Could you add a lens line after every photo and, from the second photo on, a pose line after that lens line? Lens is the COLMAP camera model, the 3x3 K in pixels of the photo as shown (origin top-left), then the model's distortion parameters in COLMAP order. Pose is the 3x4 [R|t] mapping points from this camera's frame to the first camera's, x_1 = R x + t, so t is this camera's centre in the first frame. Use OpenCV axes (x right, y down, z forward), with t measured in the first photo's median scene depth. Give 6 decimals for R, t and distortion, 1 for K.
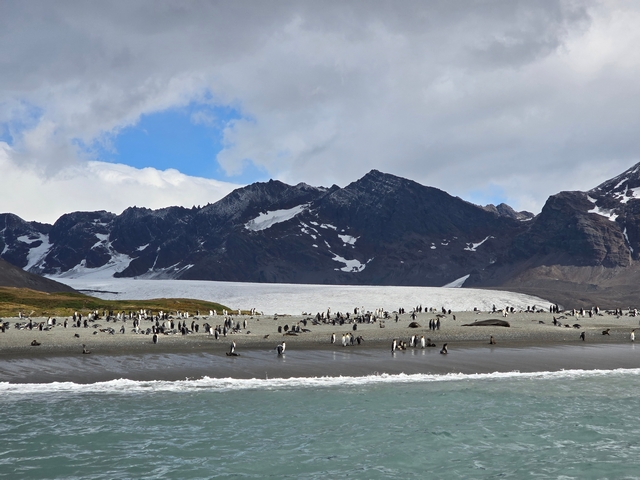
lens RADIAL K [[1316.7, 0, 322.8], [0, 1316.7, 240.9], [0, 0, 1]] dist [0.329595, 0.000000]
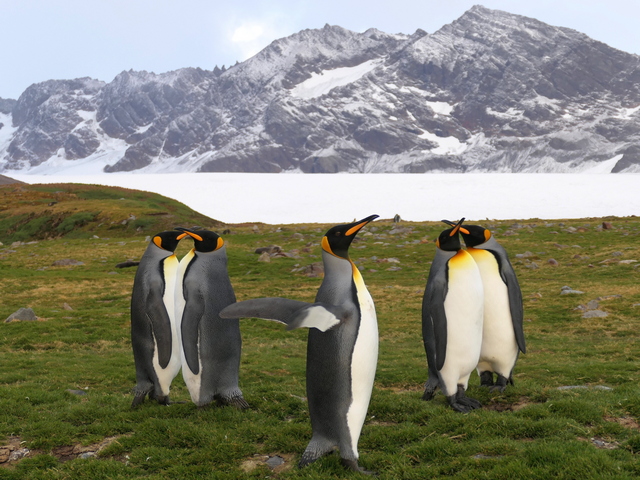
lens RADIAL K [[1411.7, 0, 318.5], [0, 1411.7, 240.7], [0, 0, 1]] dist [-0.017628, 0.000000]
pose [[0.999479, -0.029615, 0.012851, -0.056180], [0.028475, 0.996286, 0.081266, 0.006164], [-0.015210, -0.080858, 0.996610, 0.255579]]
